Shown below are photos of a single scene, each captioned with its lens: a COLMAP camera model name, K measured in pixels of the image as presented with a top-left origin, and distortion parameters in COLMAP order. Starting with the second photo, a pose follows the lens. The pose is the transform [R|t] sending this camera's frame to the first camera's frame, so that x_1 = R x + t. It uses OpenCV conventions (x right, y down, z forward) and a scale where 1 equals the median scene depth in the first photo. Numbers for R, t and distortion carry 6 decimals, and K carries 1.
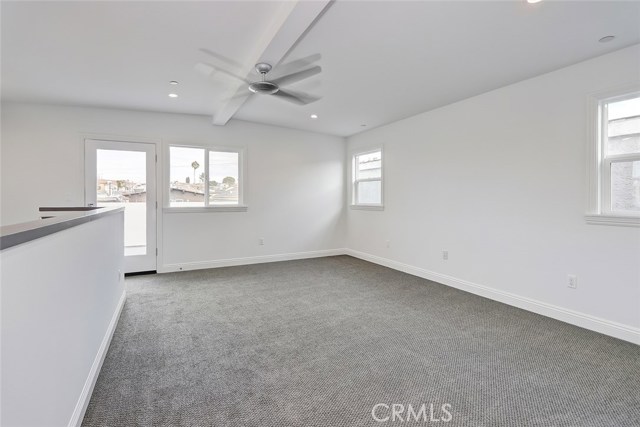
lens RADIAL K [[293.2, 0, 313.5], [0, 293.2, 213.4], [0, 0, 1]] dist [0.000373, -0.000206]
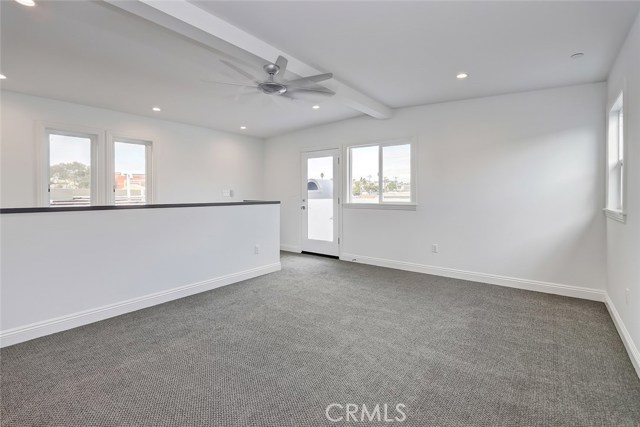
lens RADIAL K [[304.7, 0, 320.3], [0, 304.7, 195.2], [0, 0, 1]] dist [0.002068, 0.000142]
pose [[0.436887, 0.003763, -0.899509, 0.524311], [-0.050648, 0.998508, -0.020422, -0.020172], [0.898090, 0.054480, 0.436425, 0.407246]]
